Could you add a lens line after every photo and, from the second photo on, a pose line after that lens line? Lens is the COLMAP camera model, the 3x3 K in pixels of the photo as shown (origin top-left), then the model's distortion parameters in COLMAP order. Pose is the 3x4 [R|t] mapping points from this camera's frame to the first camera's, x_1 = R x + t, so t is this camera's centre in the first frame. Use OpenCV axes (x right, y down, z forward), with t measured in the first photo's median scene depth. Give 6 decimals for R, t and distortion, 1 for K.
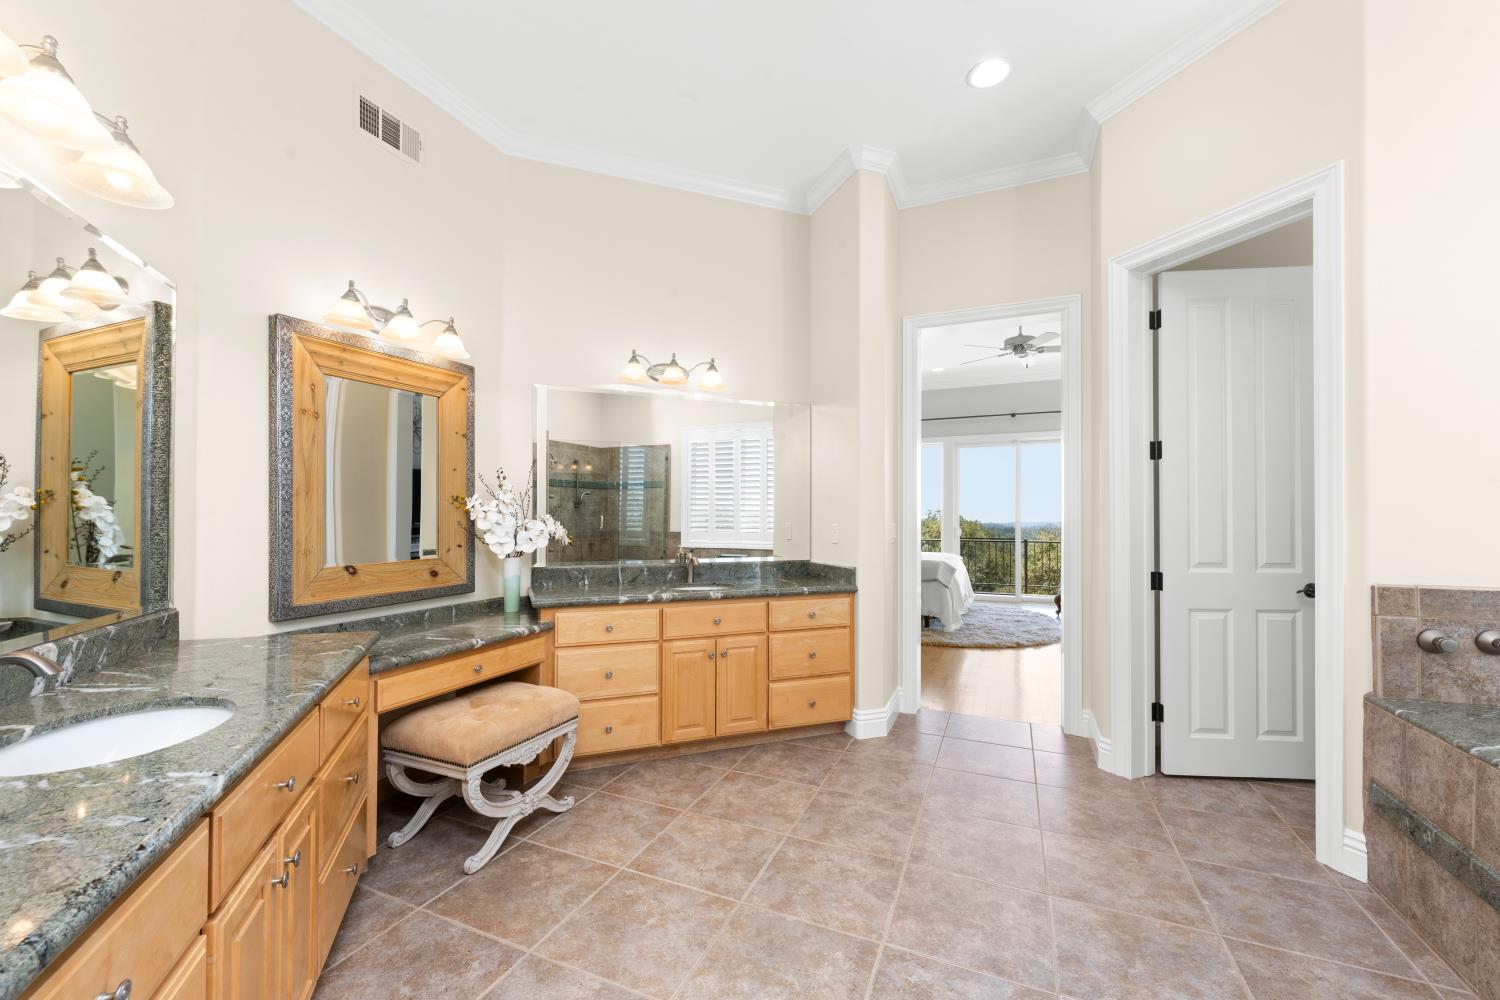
lens RADIAL K [[604.9, 0, 747.8], [0, 604.9, 507.9], [0, 0, 1]] dist [-0.002445, -0.000169]
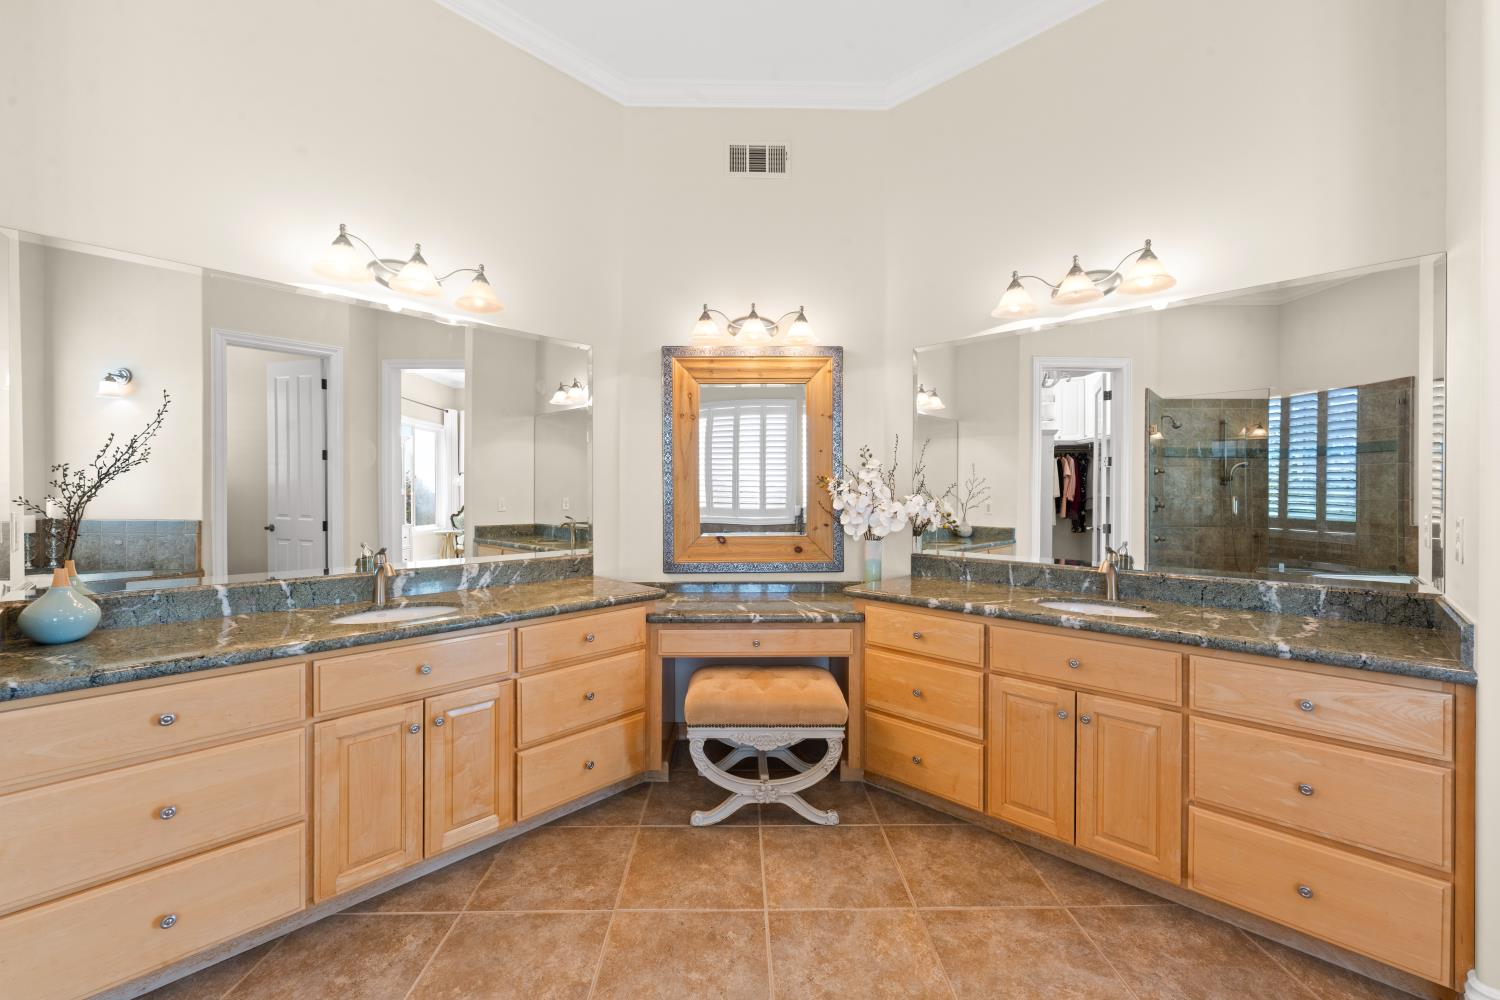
lens RADIAL K [[604.9, 0, 750.3], [0, 604.9, 493.6], [0, 0, 1]] dist [-0.002445, -0.000169]
pose [[0.414785, -0.002364, -0.909916, 0.442363], [0.009383, 0.999955, 0.001679, 0.007269], [0.909871, -0.009234, 0.414788, 0.502725]]
